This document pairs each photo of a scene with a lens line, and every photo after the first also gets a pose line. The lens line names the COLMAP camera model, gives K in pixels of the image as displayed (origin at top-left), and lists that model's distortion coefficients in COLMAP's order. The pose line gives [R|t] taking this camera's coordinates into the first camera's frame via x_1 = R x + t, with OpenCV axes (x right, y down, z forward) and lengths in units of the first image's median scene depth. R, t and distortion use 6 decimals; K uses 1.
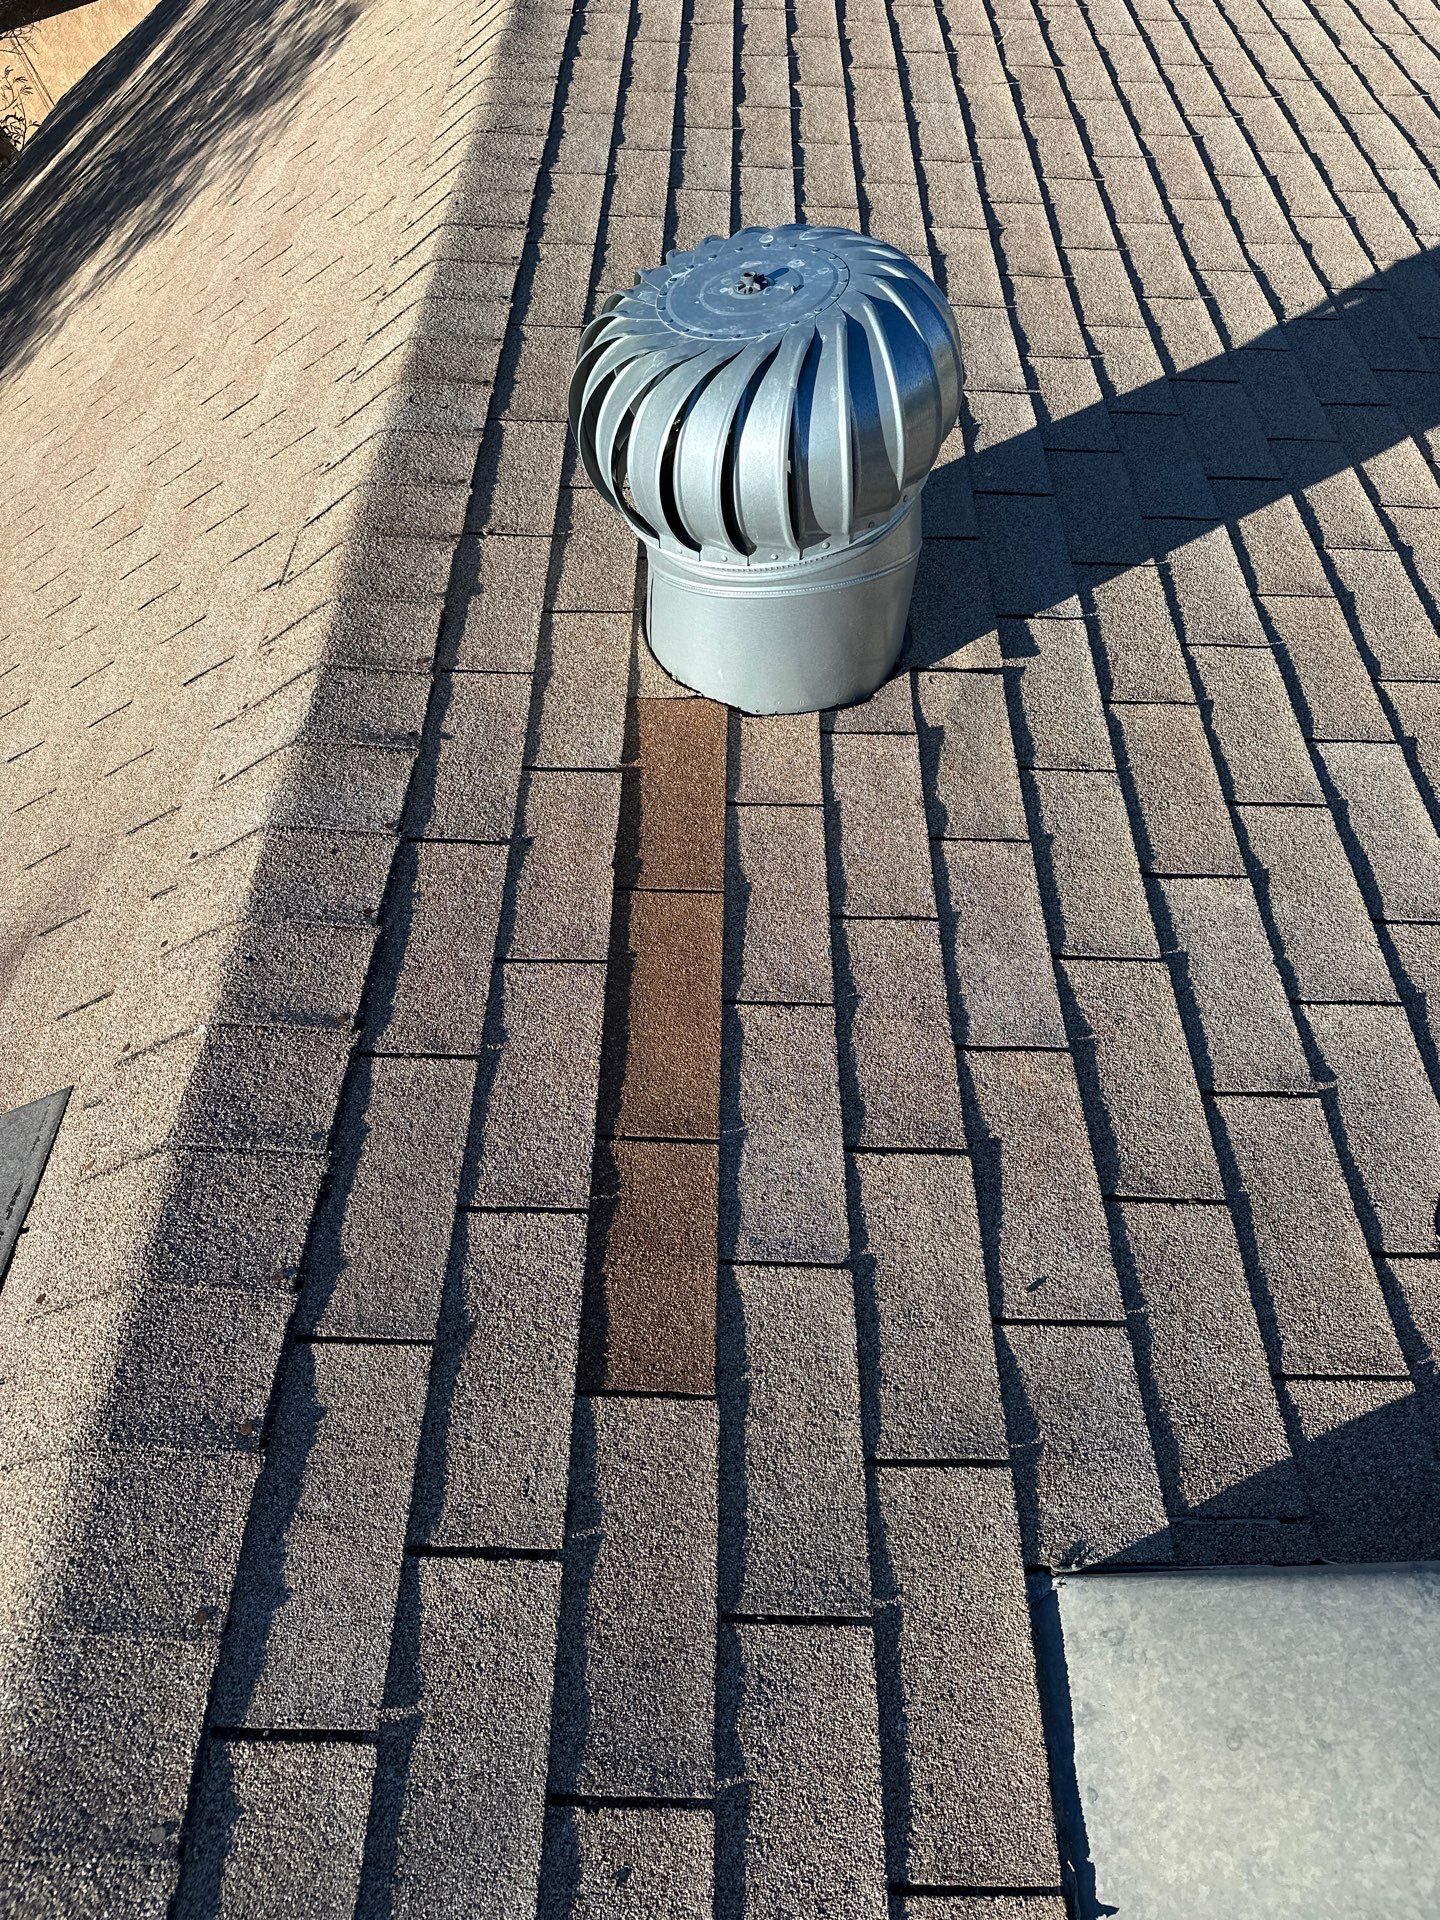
lens RADIAL K [[1299.6, 0, 706.8], [0, 1299.6, 955.2], [0, 0, 1]] dist [0.034503, -0.041136]
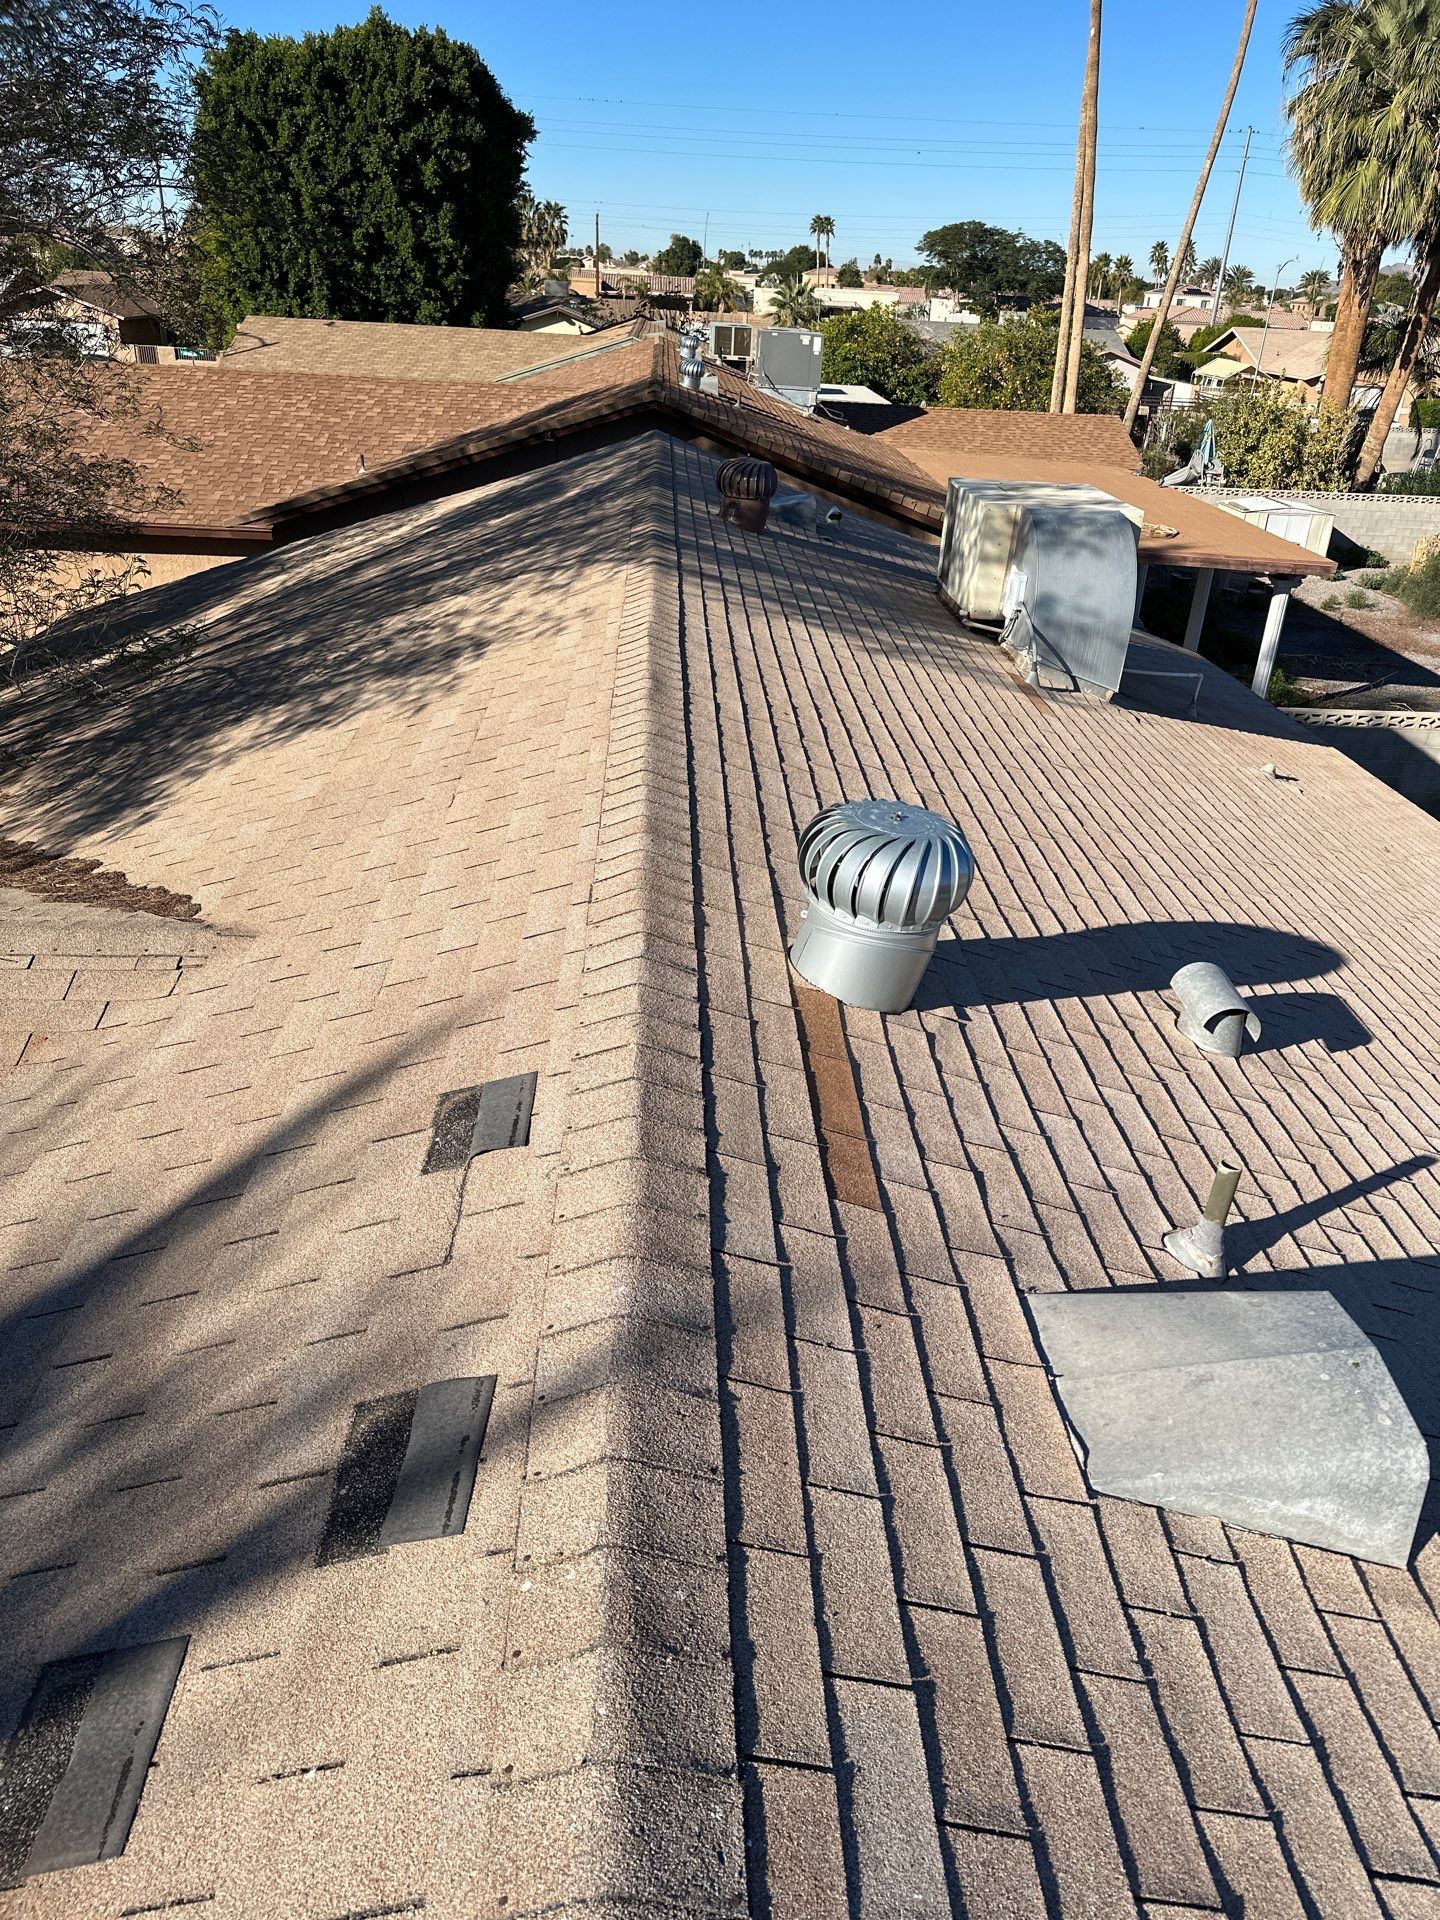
lens RADIAL K [[1359.0, 0, 710.8], [0, 1359.0, 956.4], [0, 0, 1]] dist [0.033657, -0.029091]
pose [[0.951505, 0.249141, 0.180466, -0.597513], [-0.144093, 0.879230, -0.454084, 0.776243], [-0.271802, 0.406059, 0.872491, -0.859718]]
